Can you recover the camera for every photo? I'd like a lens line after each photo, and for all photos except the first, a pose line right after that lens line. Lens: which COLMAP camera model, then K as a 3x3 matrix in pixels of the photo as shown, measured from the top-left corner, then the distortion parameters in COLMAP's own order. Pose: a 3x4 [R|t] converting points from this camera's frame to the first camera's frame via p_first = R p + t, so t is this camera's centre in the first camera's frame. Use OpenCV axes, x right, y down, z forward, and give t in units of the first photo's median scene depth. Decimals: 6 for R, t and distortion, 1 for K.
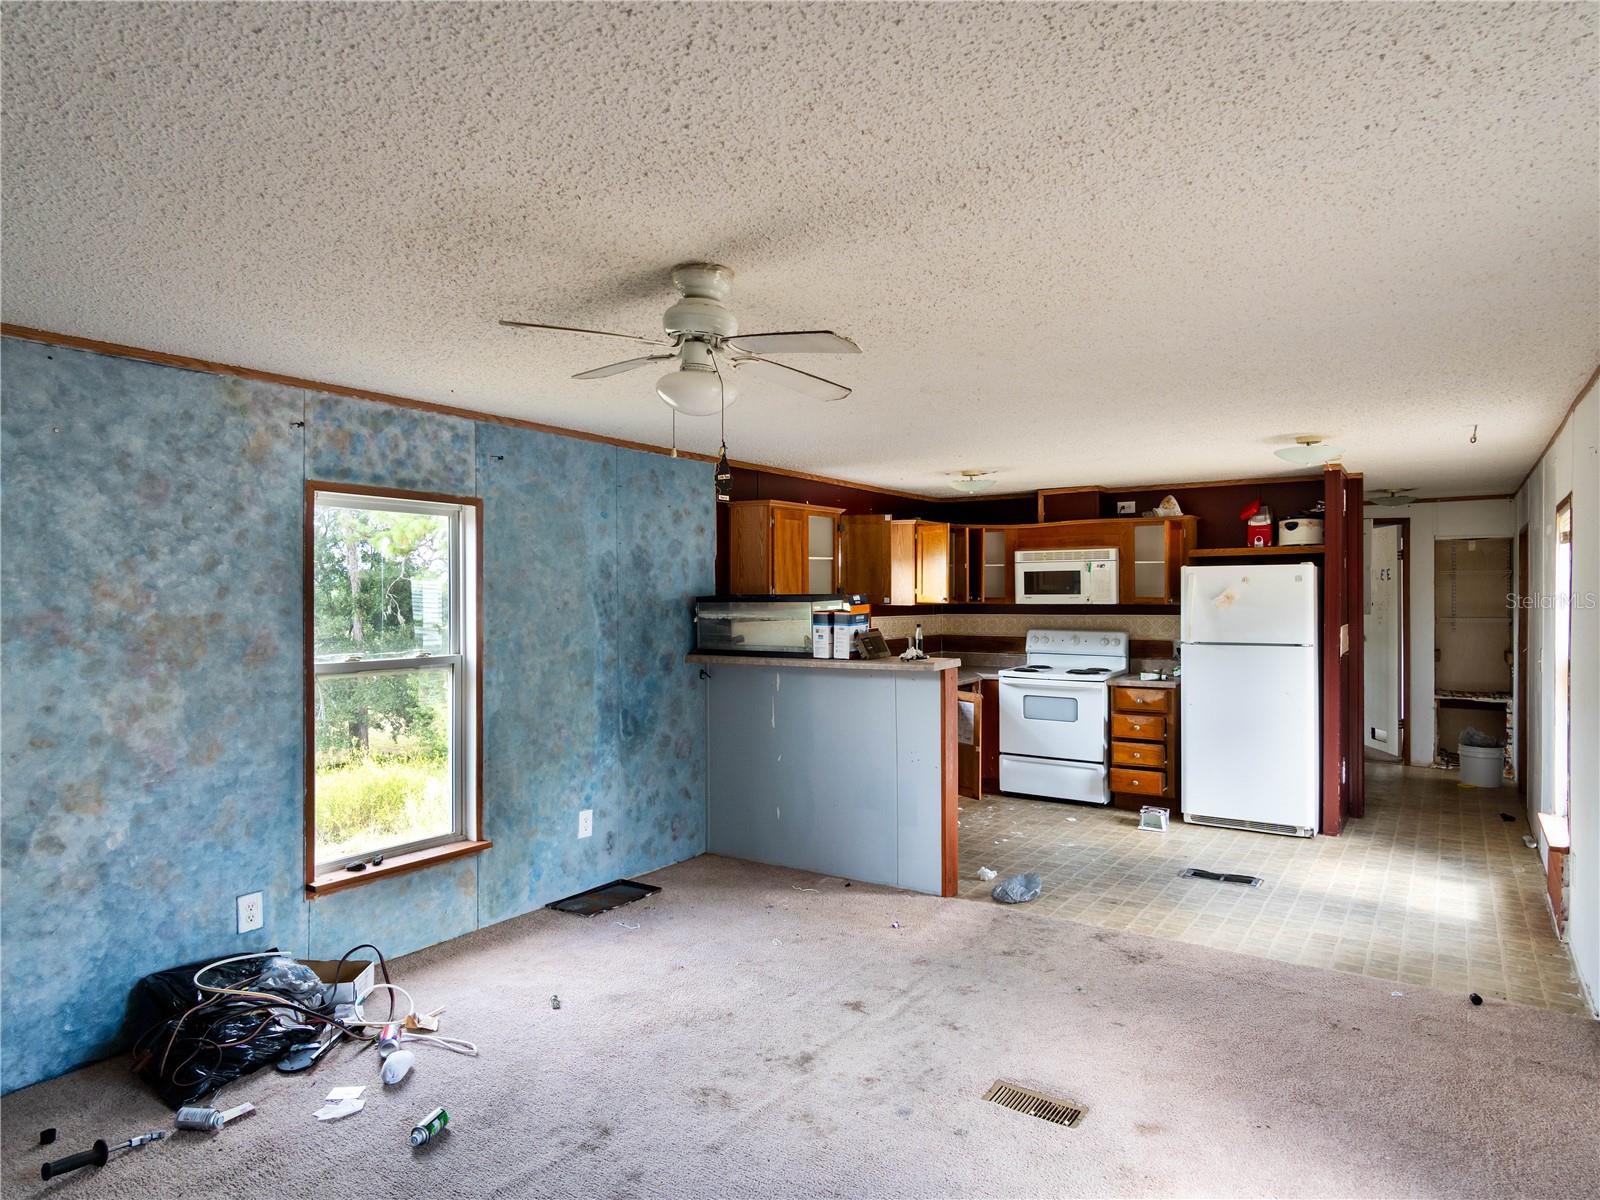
lens RADIAL K [[977.3, 0, 795.3], [0, 977.3, 594.5], [0, 0, 1]] dist [0.002504, 0.000879]
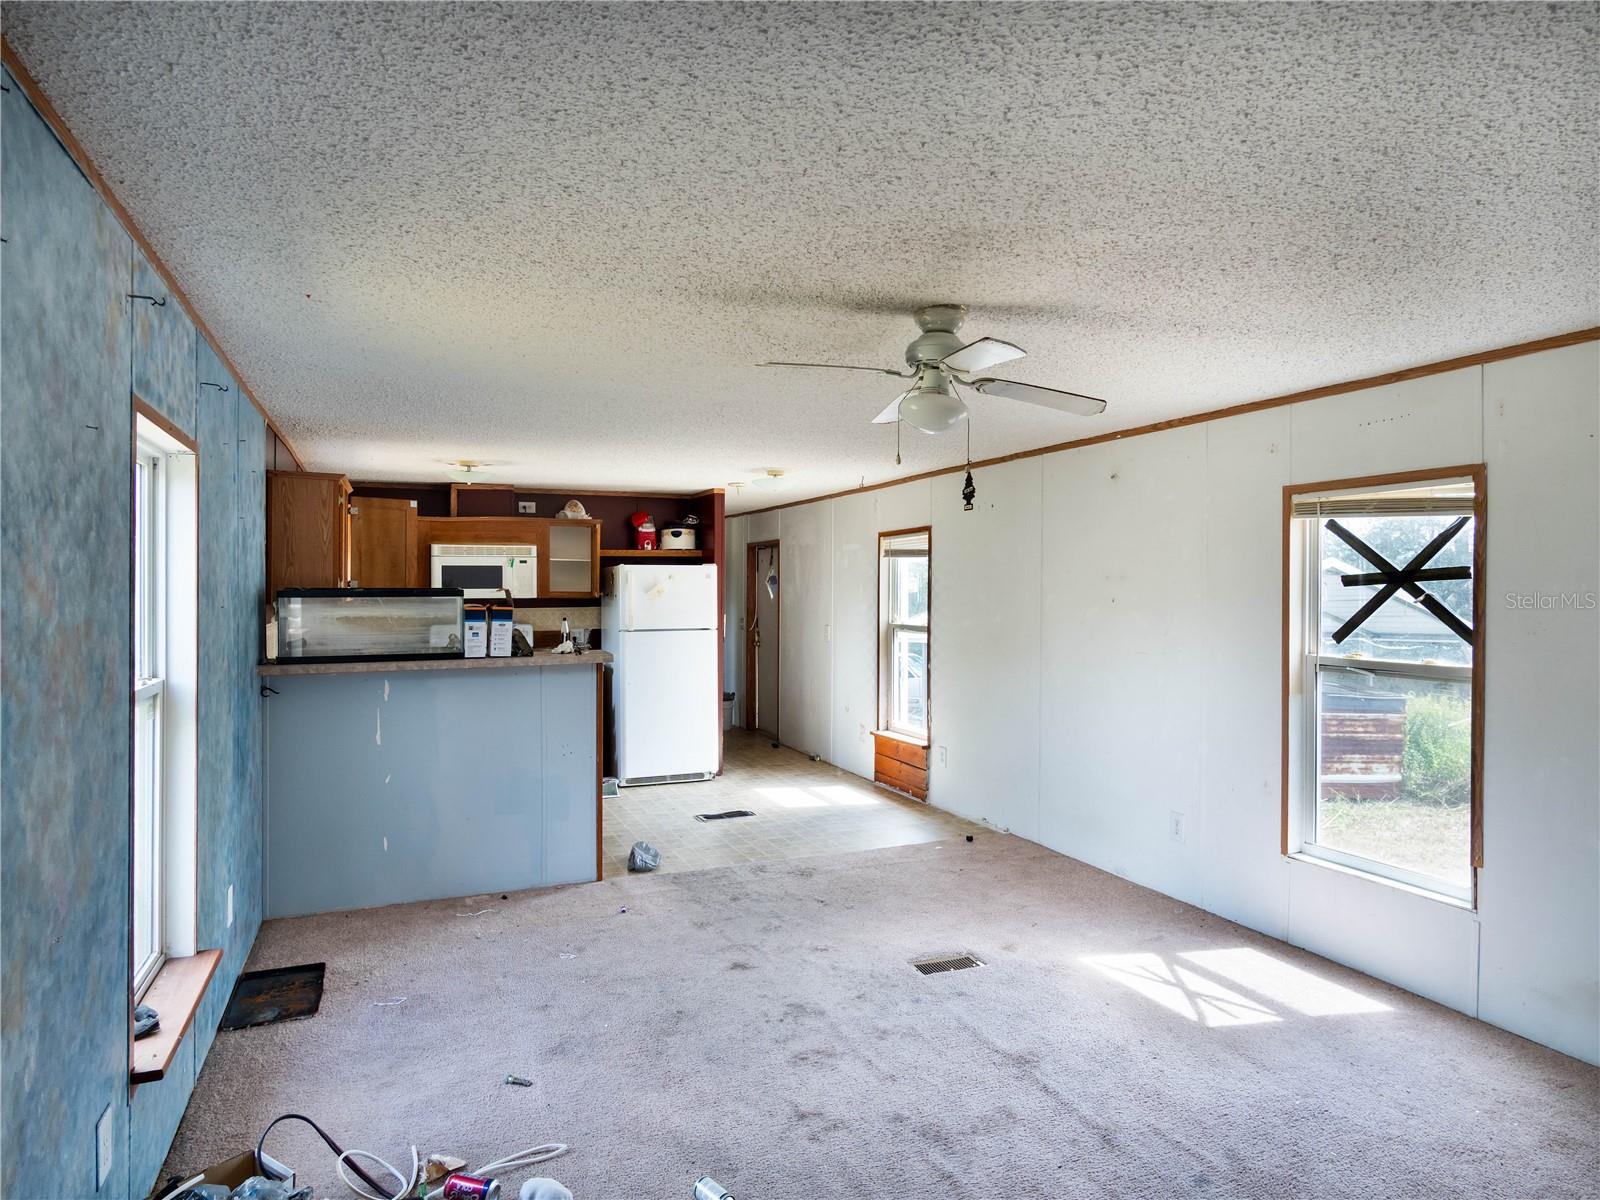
lens RADIAL K [[977.3, 0, 795.3], [0, 977.3, 594.5], [0, 0, 1]] dist [0.002504, 0.000879]
pose [[0.544532, -0.002440, 0.838737, -0.468180], [-0.001202, 0.999992, 0.003689, 0.001990], [-0.838739, -0.003017, 0.544525, 0.205862]]
